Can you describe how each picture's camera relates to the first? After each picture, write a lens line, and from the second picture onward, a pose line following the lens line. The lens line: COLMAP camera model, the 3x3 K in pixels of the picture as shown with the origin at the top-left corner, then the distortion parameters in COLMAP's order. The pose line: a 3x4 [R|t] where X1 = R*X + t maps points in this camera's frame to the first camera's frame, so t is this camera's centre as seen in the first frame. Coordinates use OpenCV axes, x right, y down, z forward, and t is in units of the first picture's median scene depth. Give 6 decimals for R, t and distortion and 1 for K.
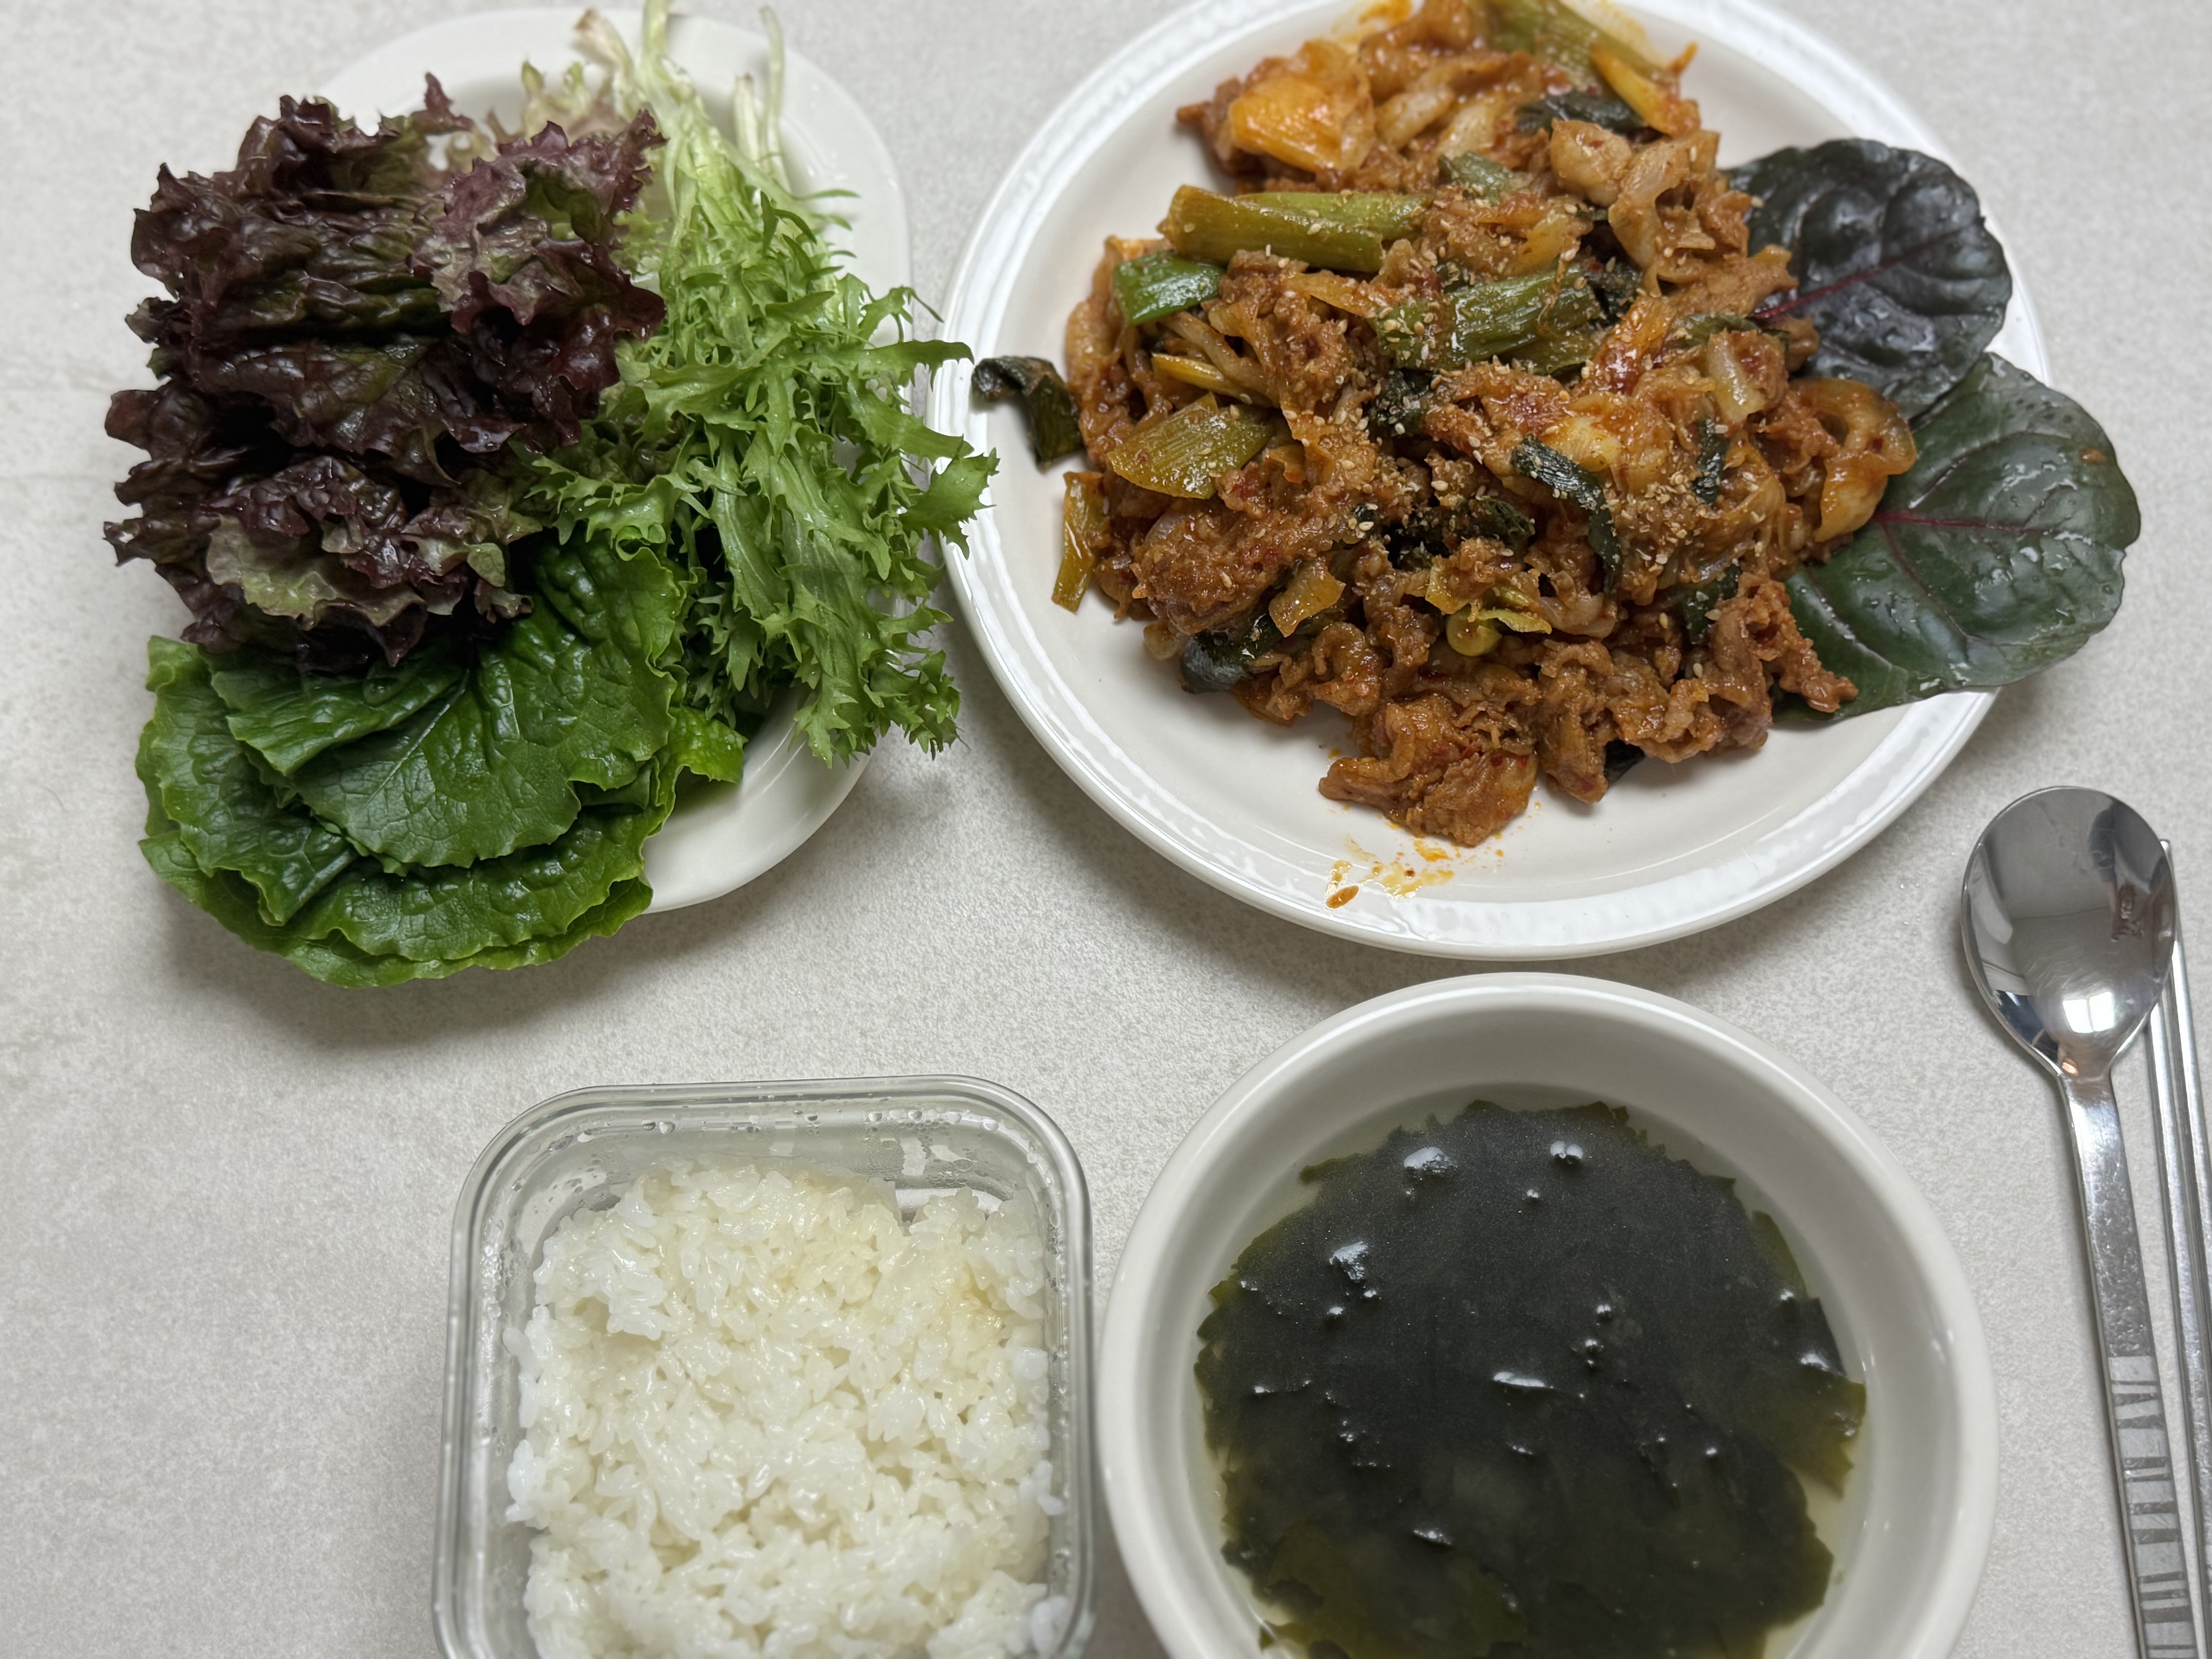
lens RADIAL K [[2844.1, 0, 1106.0], [0, 2844.1, 829.5], [0, 0, 1]] dist [0.176018, -0.007495]
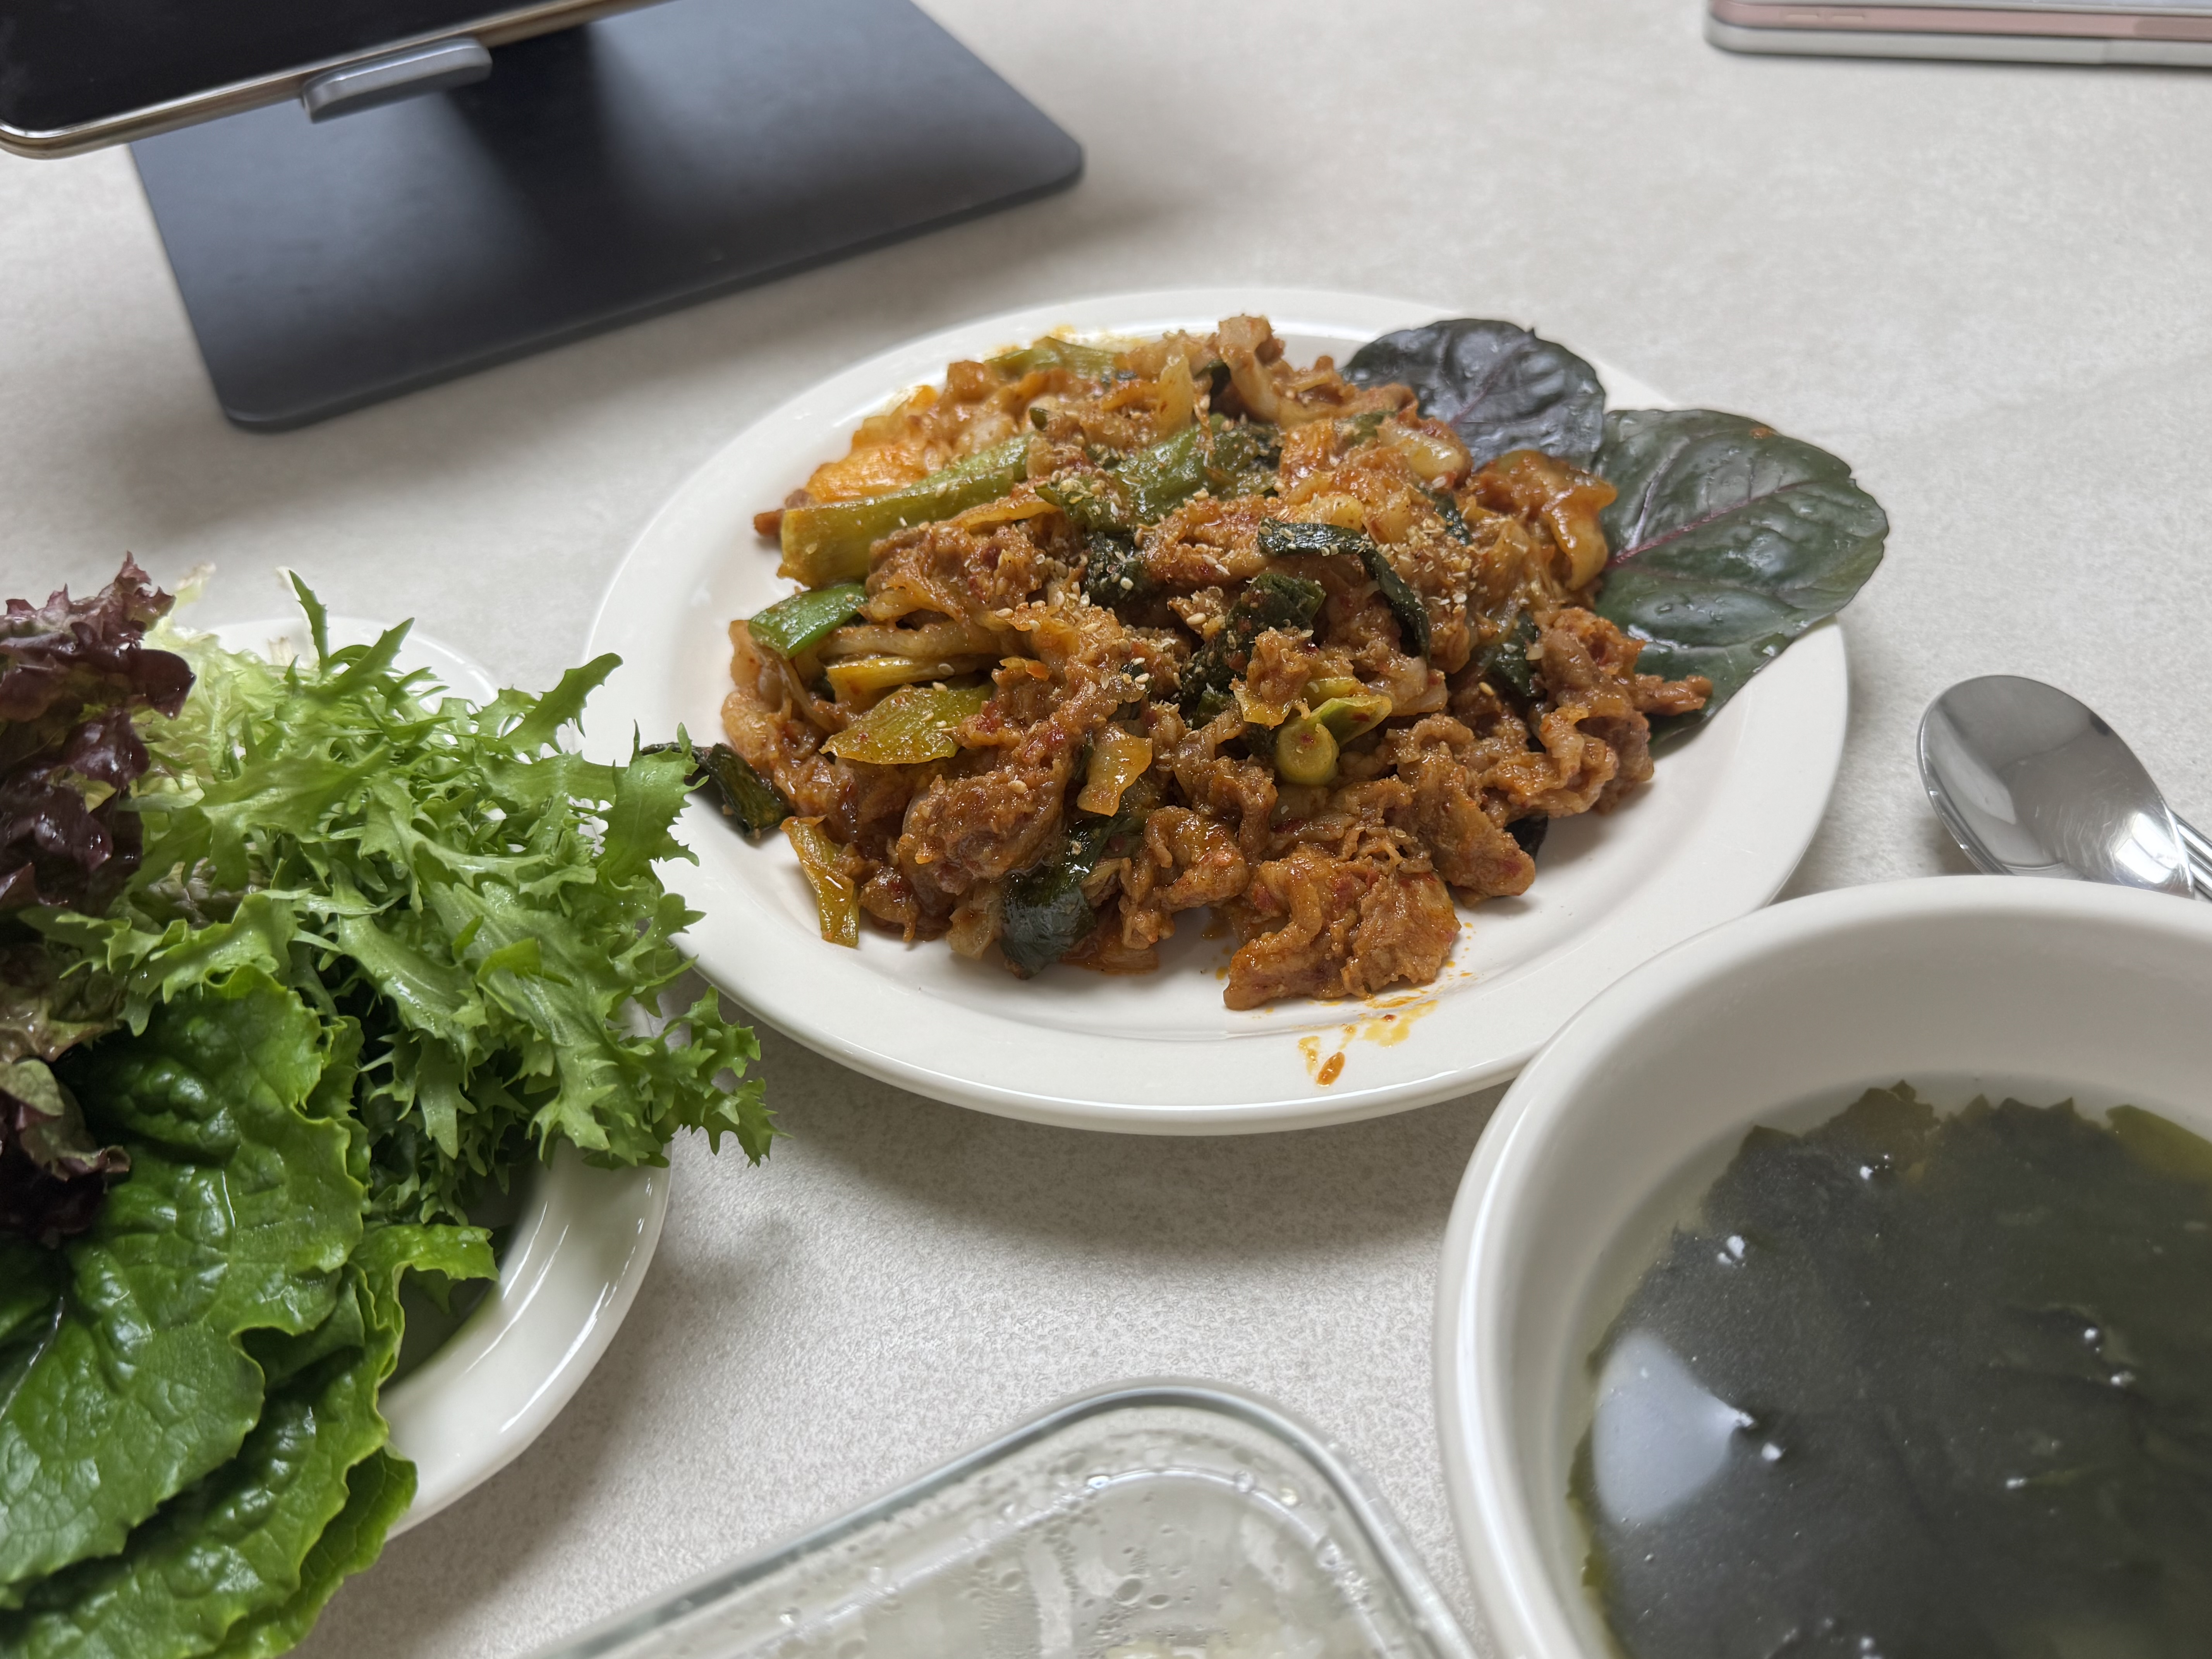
lens RADIAL K [[1881.0, 0, 1106.0], [0, 1881.0, 829.5], [0, 0, 1]] dist [0.150121, -0.351703]
pose [[0.896792, -0.349122, 0.271804, -0.083495], [0.434097, 0.813080, -0.387892, 0.138369], [-0.085576, 0.465848, 0.880717, 0.527355]]
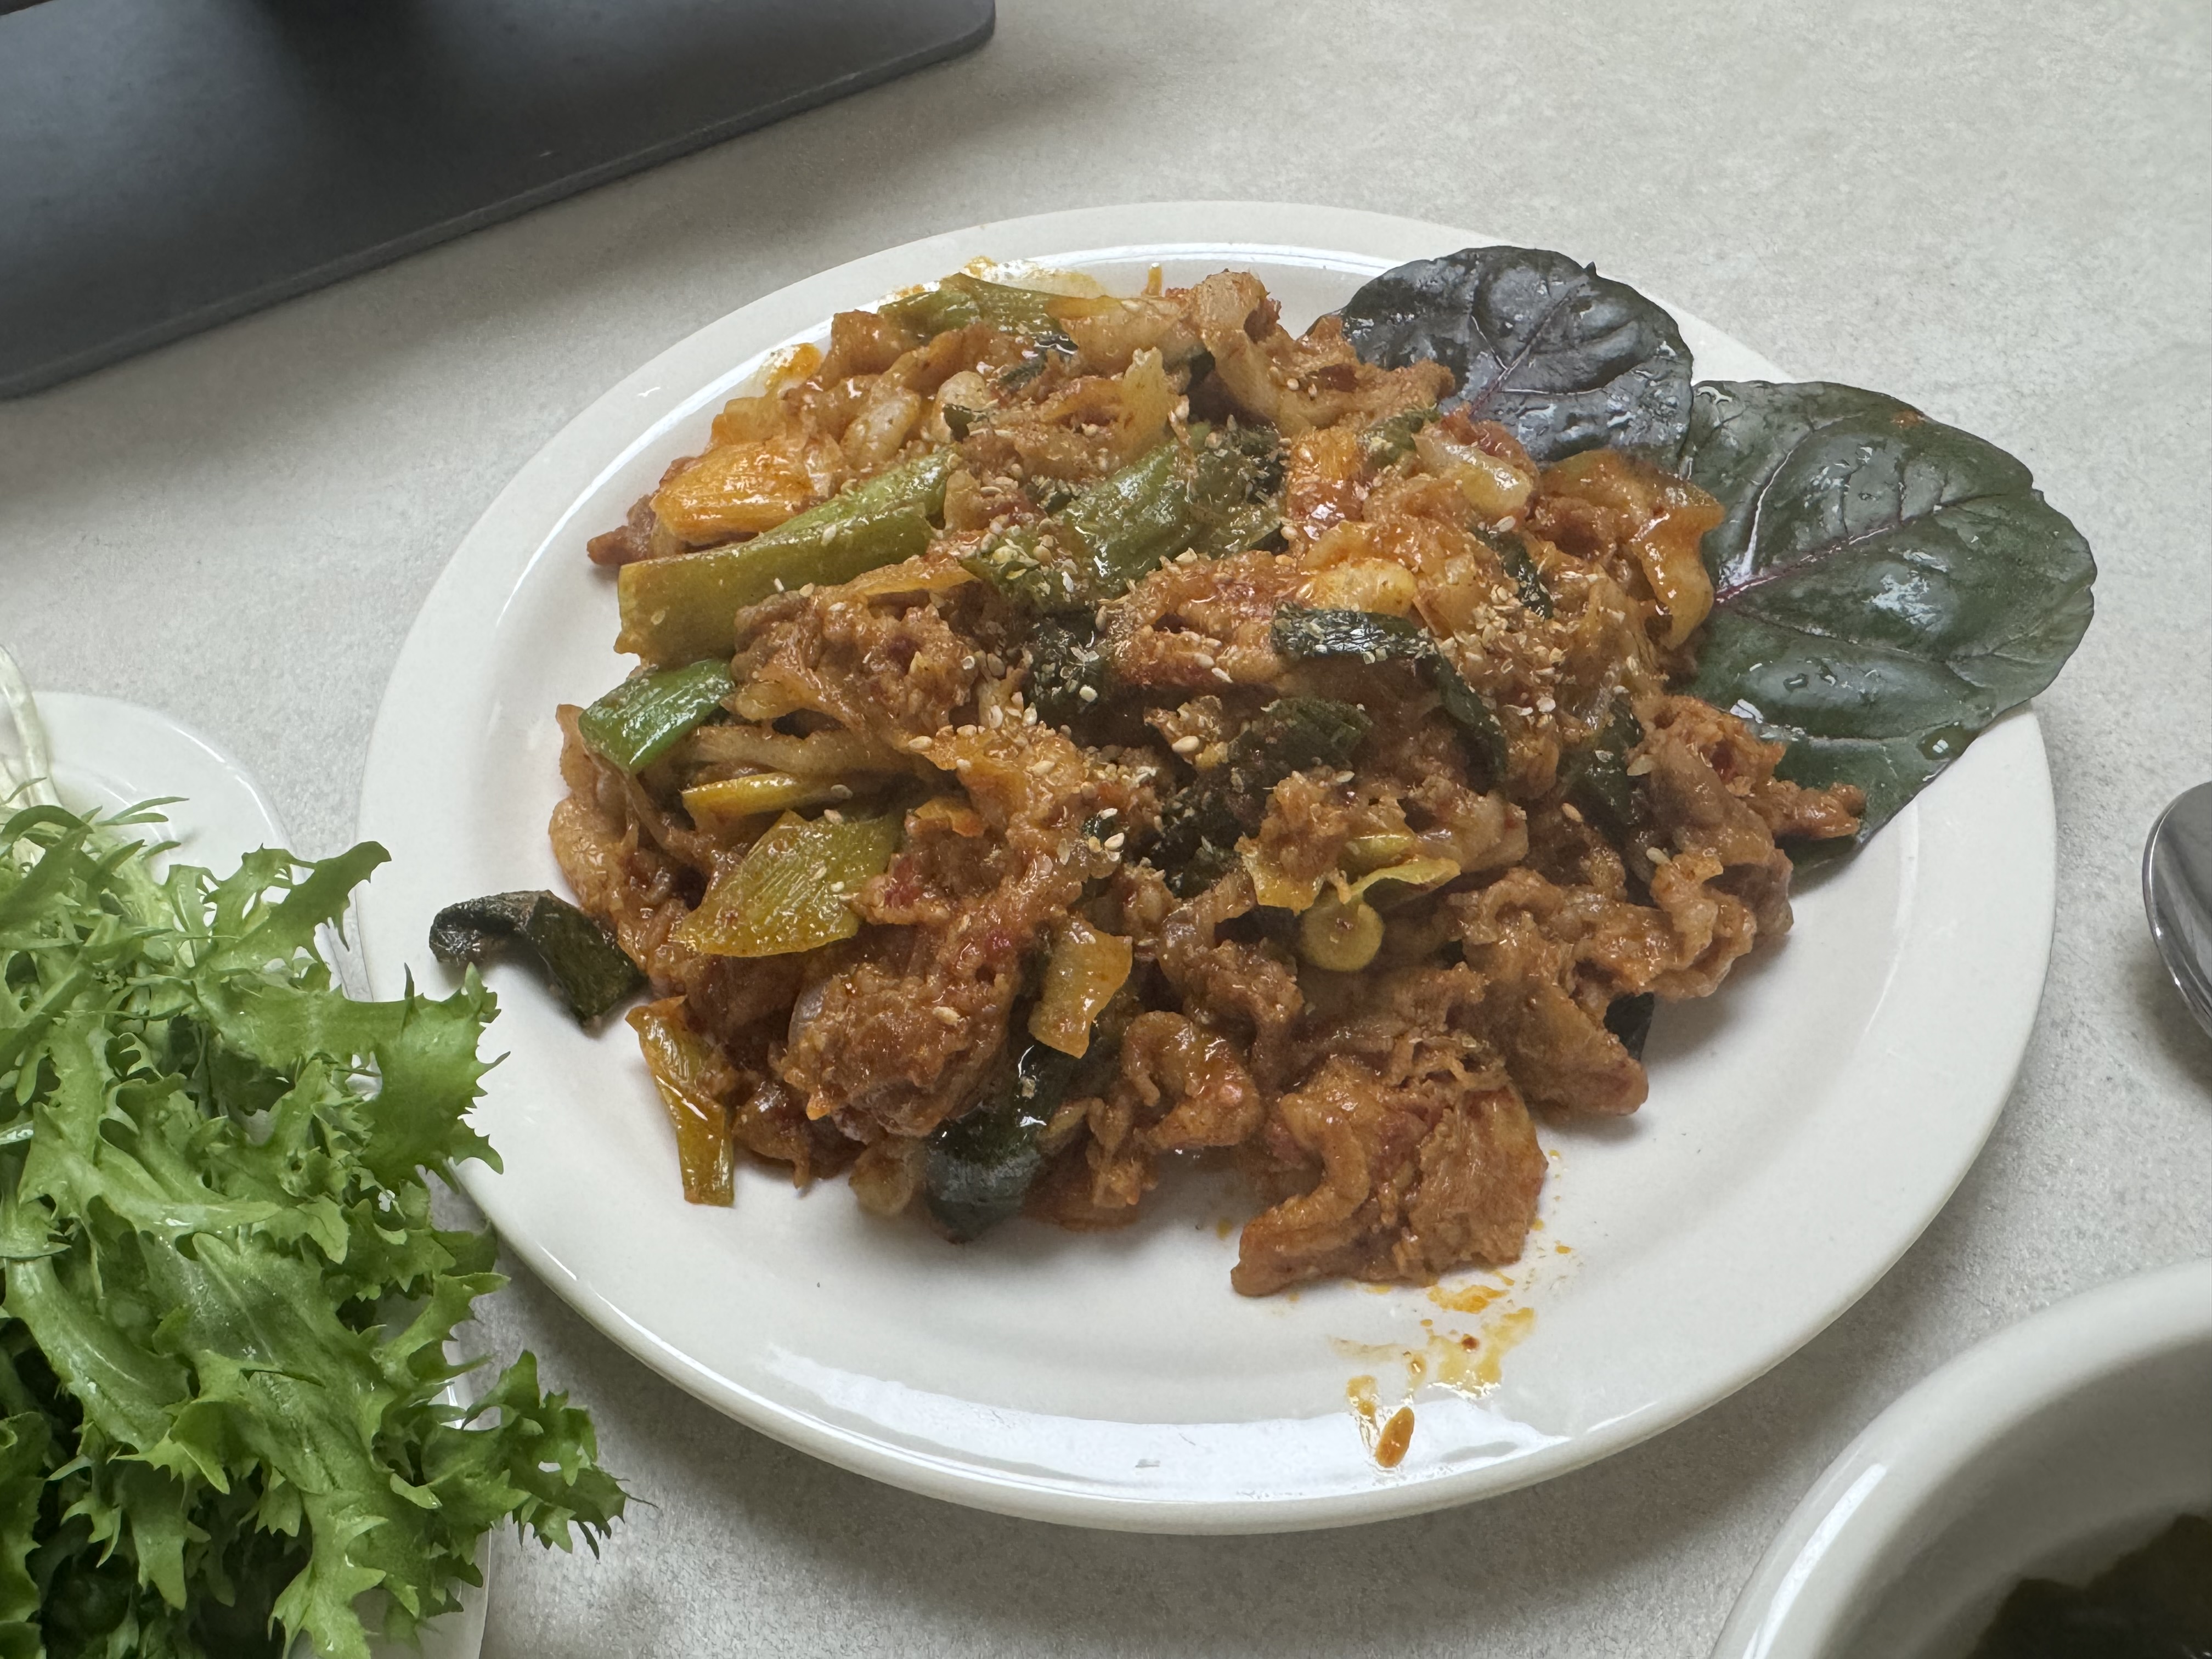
lens RADIAL K [[1848.3, 0, 983.4], [0, 1848.3, 831.2], [0, 0, 1]] dist [-0.002072, -0.003341]
pose [[0.892801, -0.393829, 0.218645, -0.018080], [0.444906, 0.846897, -0.291248, -0.006712], [-0.070468, 0.357303, 0.931327, 0.629505]]
